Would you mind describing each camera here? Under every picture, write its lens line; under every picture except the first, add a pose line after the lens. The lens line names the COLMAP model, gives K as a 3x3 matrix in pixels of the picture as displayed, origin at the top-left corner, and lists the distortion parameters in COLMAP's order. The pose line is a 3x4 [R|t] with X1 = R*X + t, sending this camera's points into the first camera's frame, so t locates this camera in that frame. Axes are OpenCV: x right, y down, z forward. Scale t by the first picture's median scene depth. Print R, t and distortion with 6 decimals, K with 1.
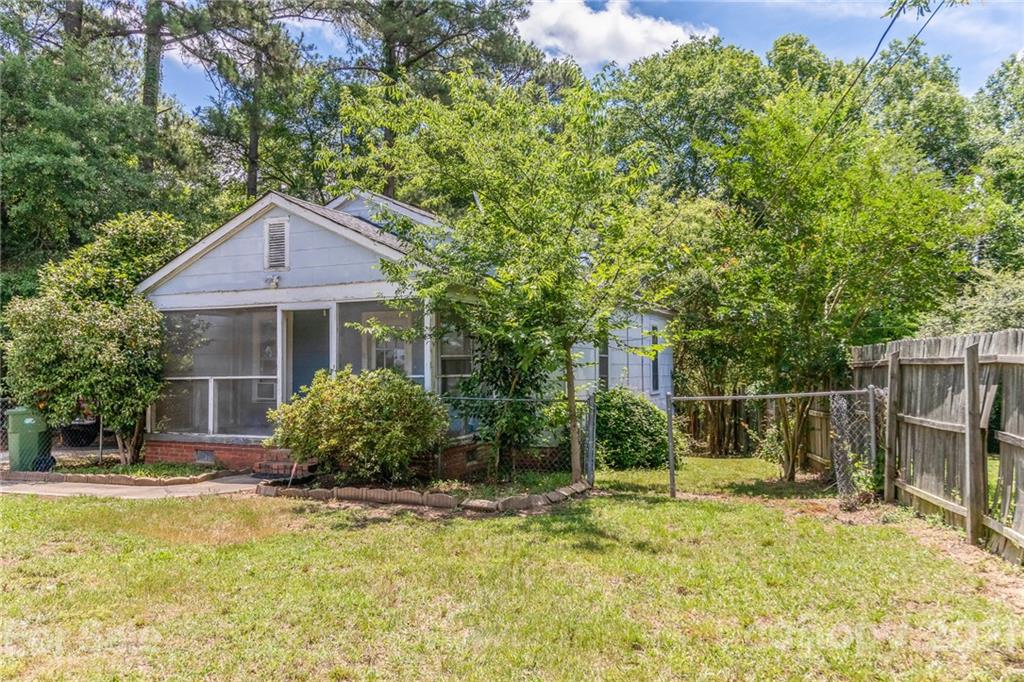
lens RADIAL K [[824.9, 0, 513.4], [0, 824.9, 341.5], [0, 0, 1]] dist [-0.002856, 0.003387]
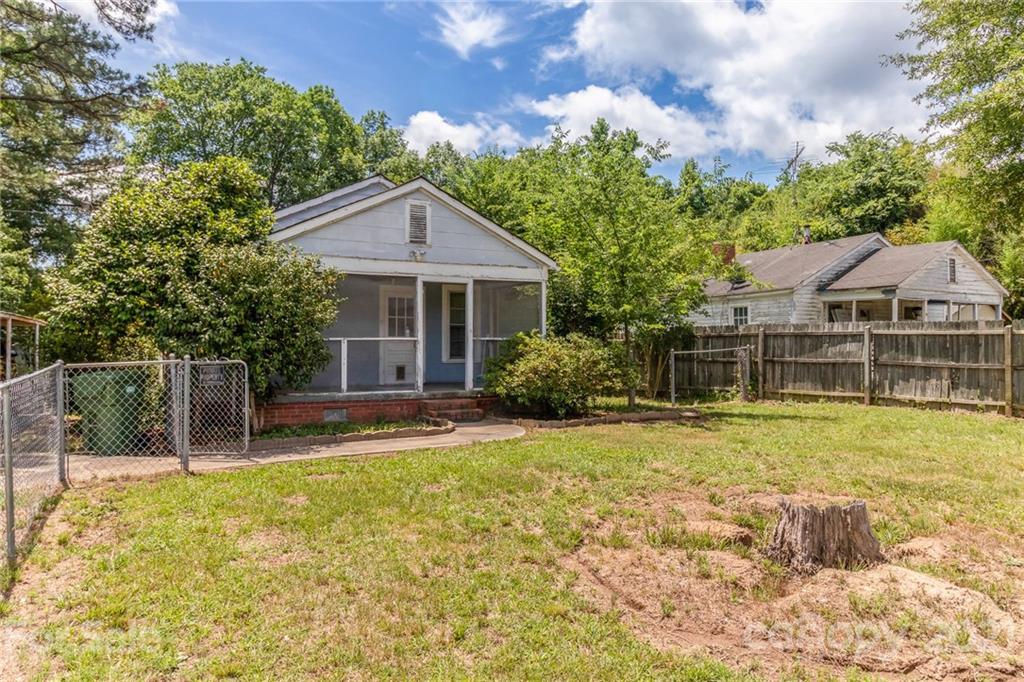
lens RADIAL K [[662.8, 0, 511.7], [0, 662.8, 338.0], [0, 0, 1]] dist [0.003205, -0.000168]
pose [[0.616034, 0.012617, 0.787619, -0.933226], [-0.029912, 0.999525, 0.007385, 0.031219], [-0.787152, -0.028109, 0.616118, 0.323175]]
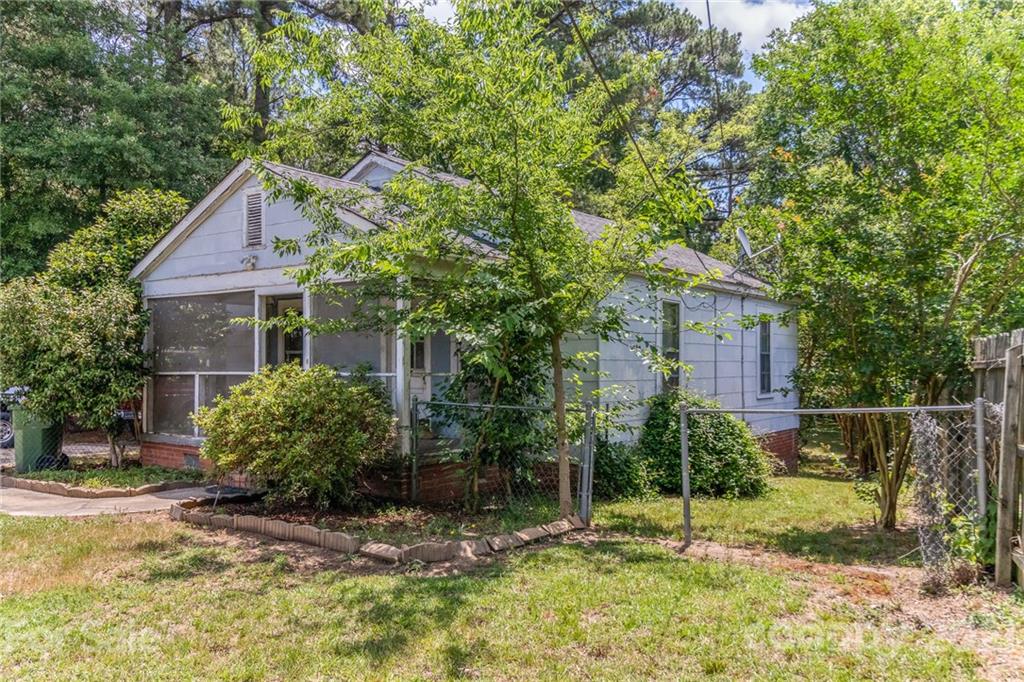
lens RADIAL K [[824.9, 0, 516.6], [0, 824.9, 346.2], [0, 0, 1]] dist [-0.002856, 0.003387]
pose [[0.974756, 0.003896, -0.223239, 0.170747], [-0.001119, 0.999920, 0.012564, 0.003840], [0.223270, -0.011997, 0.974683, 0.223842]]
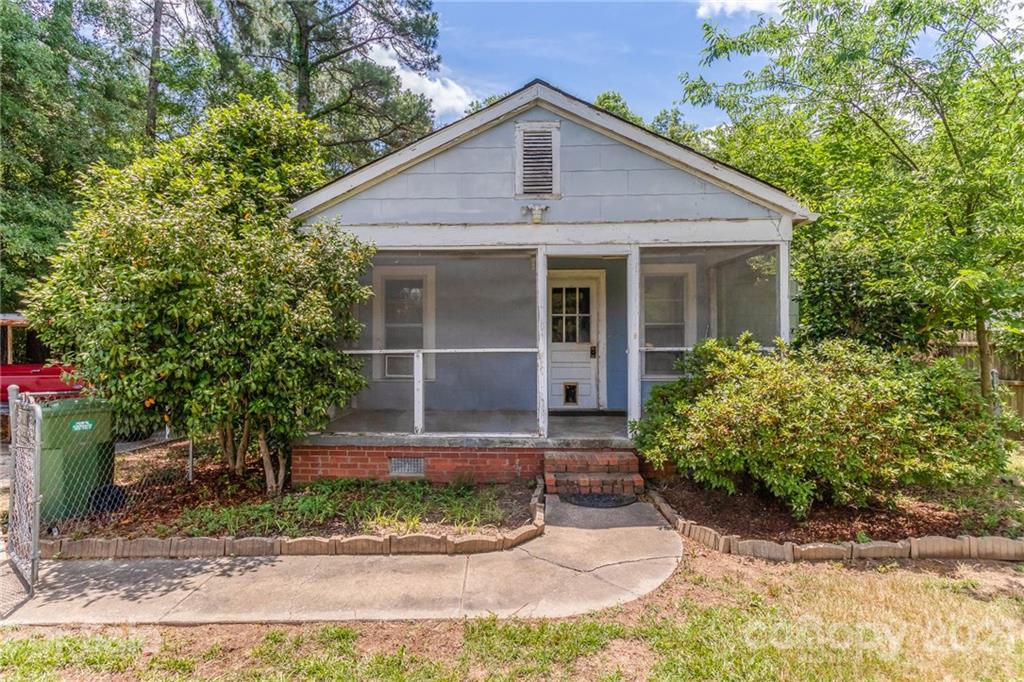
lens RADIAL K [[569.2, 0, 509.8], [0, 569.2, 335.3], [0, 0, 1]] dist [-0.001442, -0.000004]
pose [[0.931050, 0.004408, 0.364864, -0.485302], [-0.014378, 0.999594, 0.024614, 0.018898], [-0.364607, -0.028163, 0.930735, 0.554024]]
